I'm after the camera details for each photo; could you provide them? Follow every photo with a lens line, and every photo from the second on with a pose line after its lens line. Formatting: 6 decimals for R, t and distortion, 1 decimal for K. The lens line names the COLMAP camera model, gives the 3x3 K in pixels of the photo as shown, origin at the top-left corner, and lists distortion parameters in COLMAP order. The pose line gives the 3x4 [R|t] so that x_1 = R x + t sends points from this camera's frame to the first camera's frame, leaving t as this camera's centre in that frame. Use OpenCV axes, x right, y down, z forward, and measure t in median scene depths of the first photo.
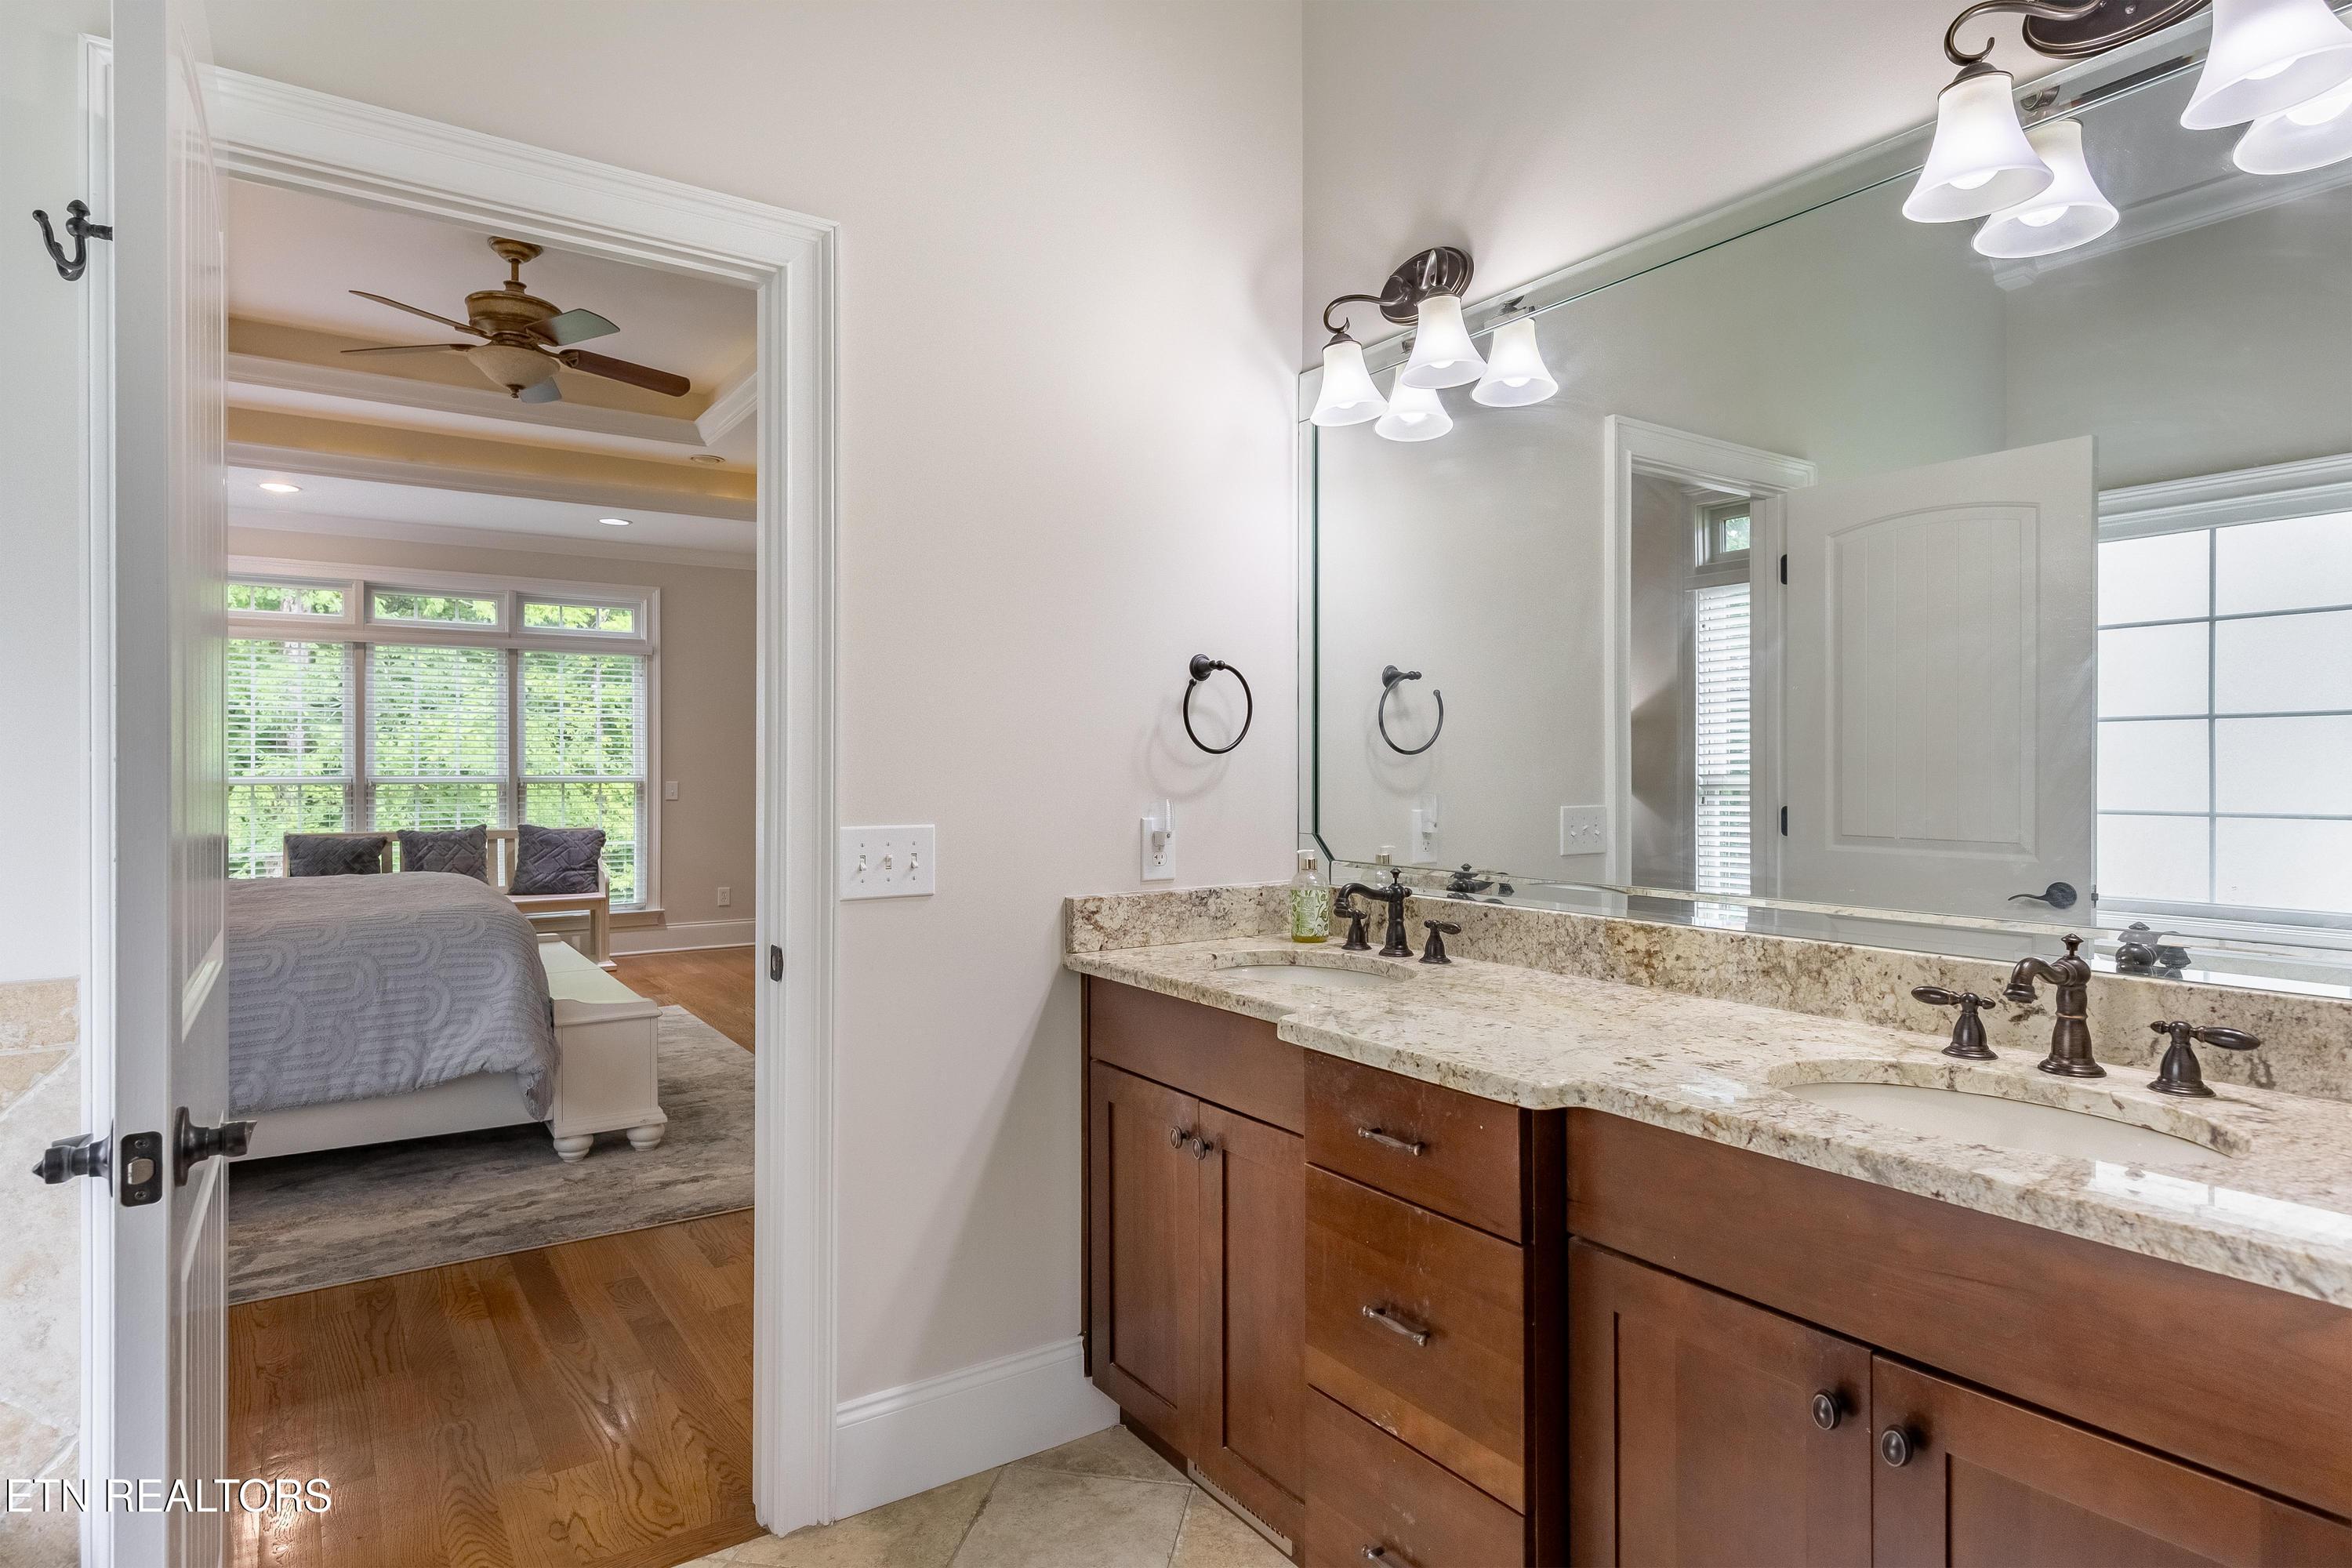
lens RADIAL K [[1309.6, 0, 1180.2], [0, 1309.6, 772.2], [0, 0, 1]] dist [-0.000354, 0.001853]
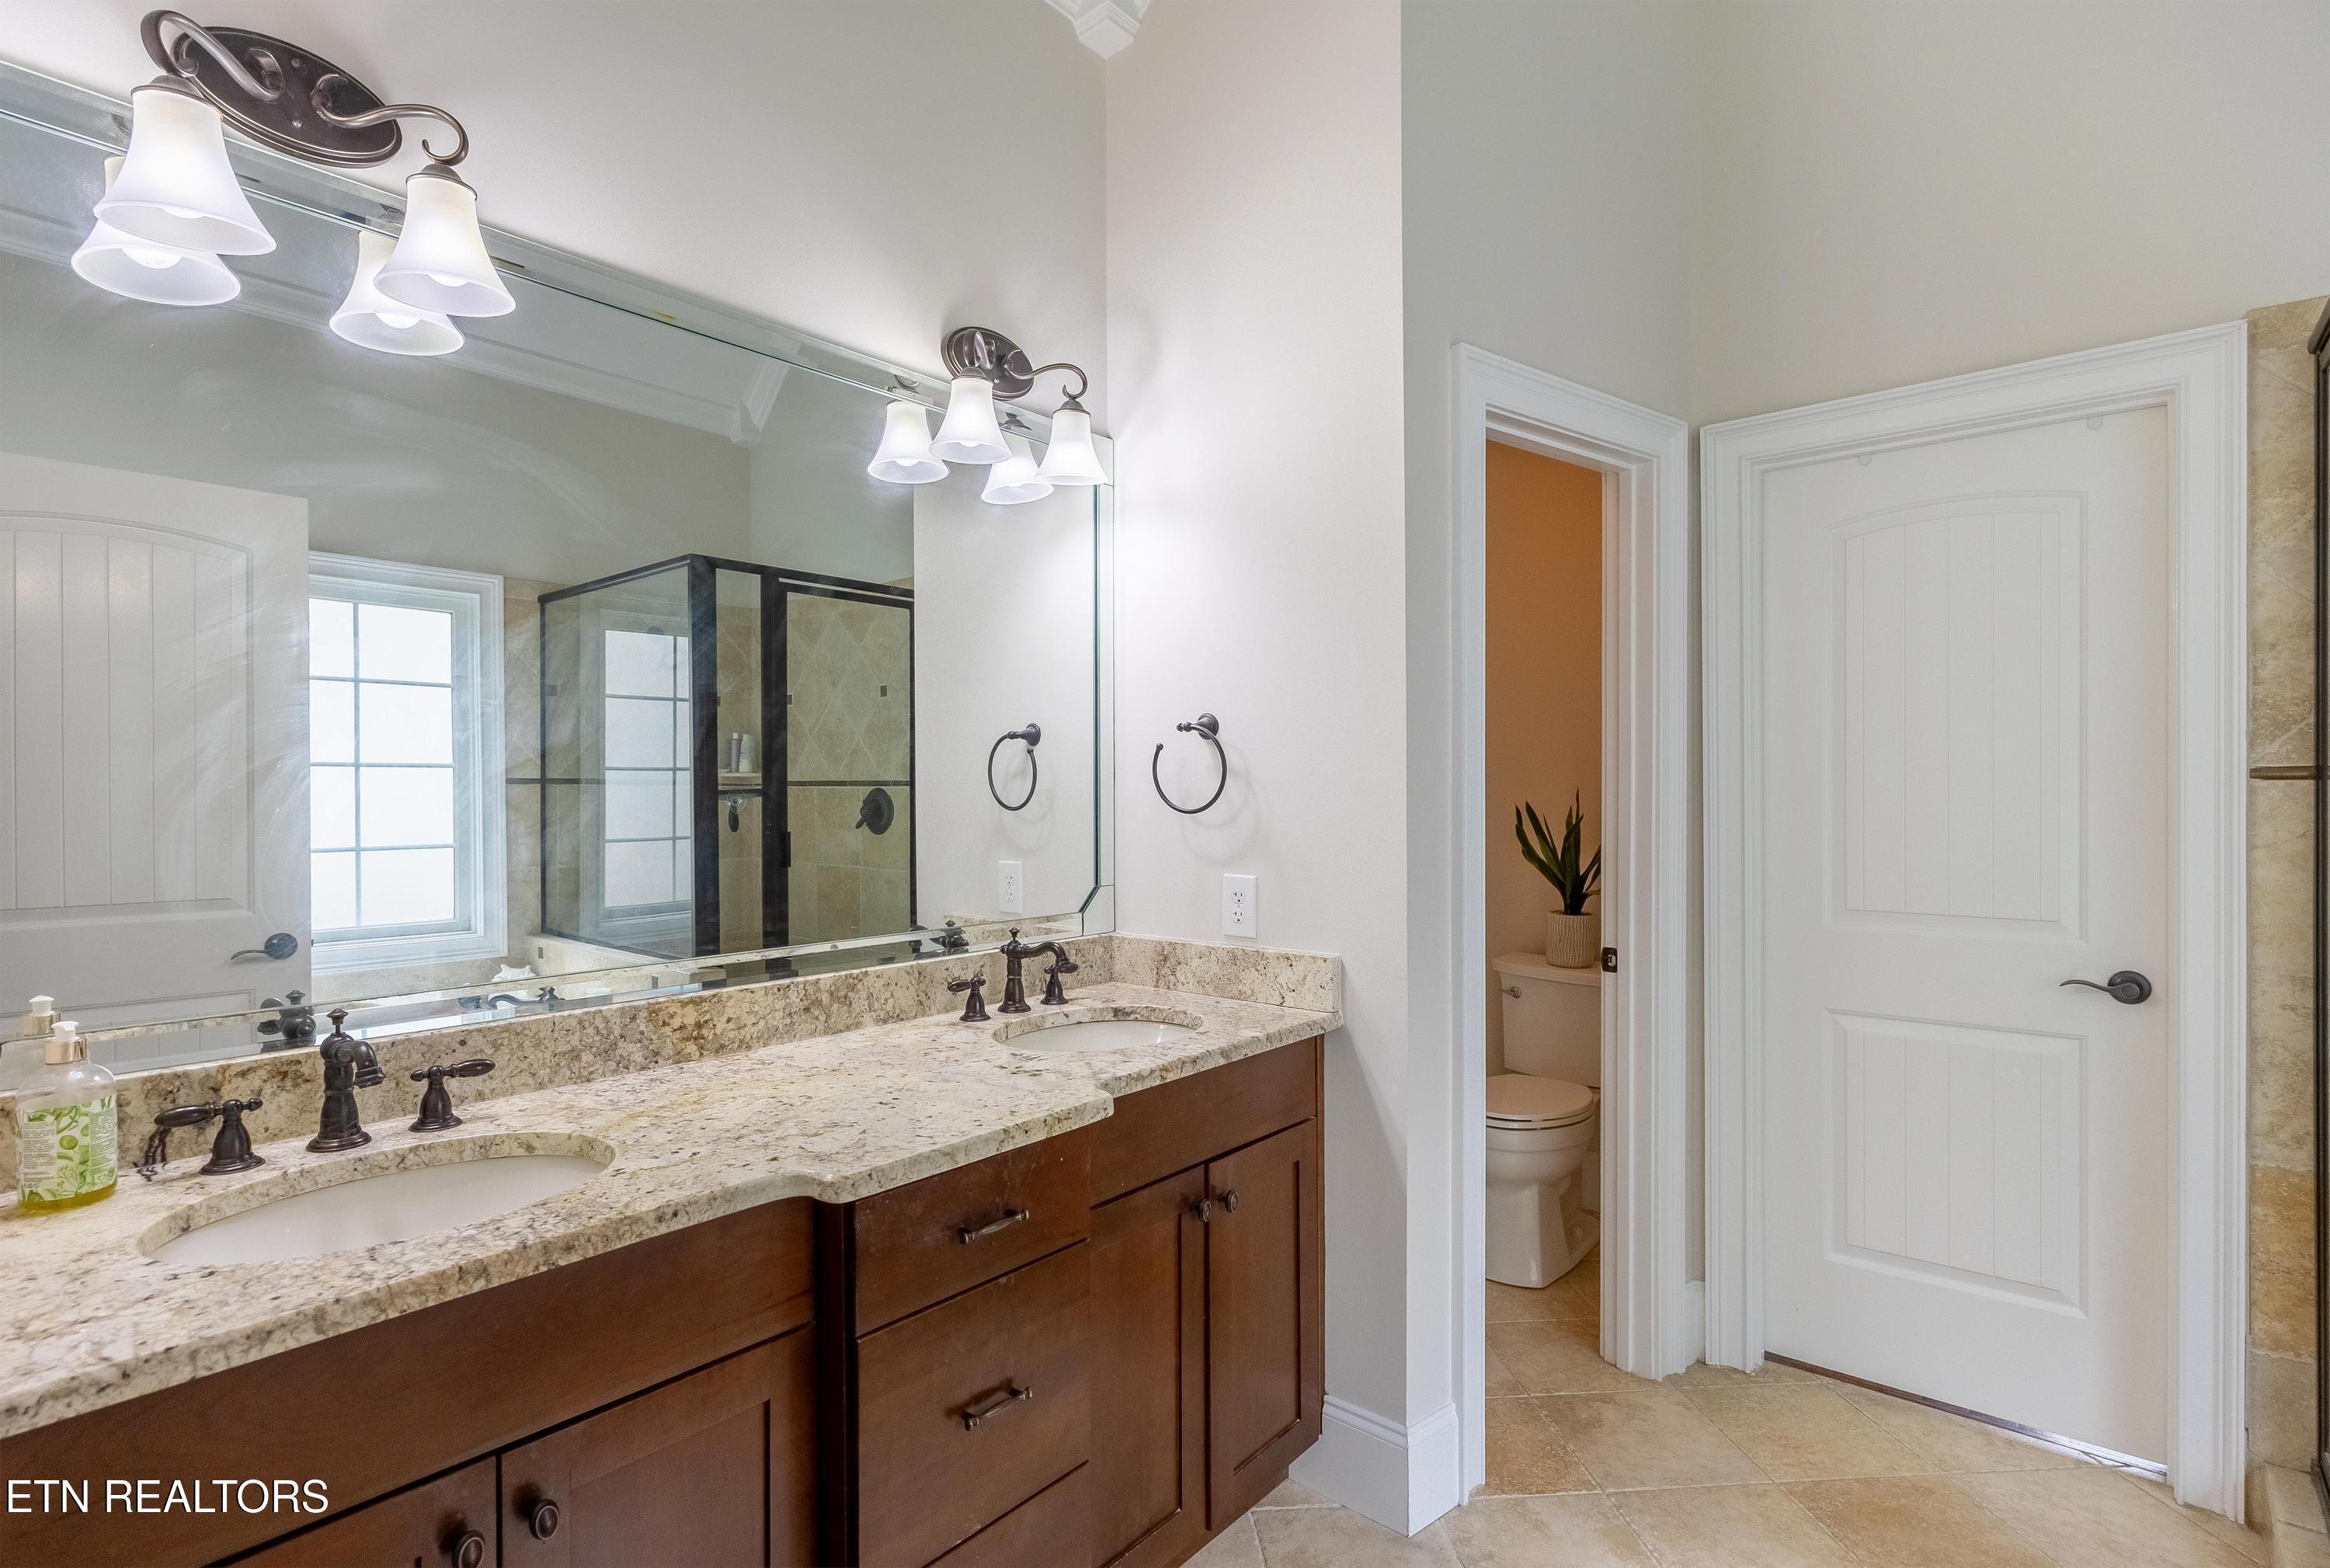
lens RADIAL K [[1156.0, 0, 1167.2], [0, 1156.0, 794.9], [0, 0, 1]] dist [0.001696, 0.000054]
pose [[-0.292477, -0.002648, 0.956269, -0.581849], [0.001520, 0.999994, 0.003234, -0.037053], [-0.956271, 0.002400, -0.292471, 0.927511]]
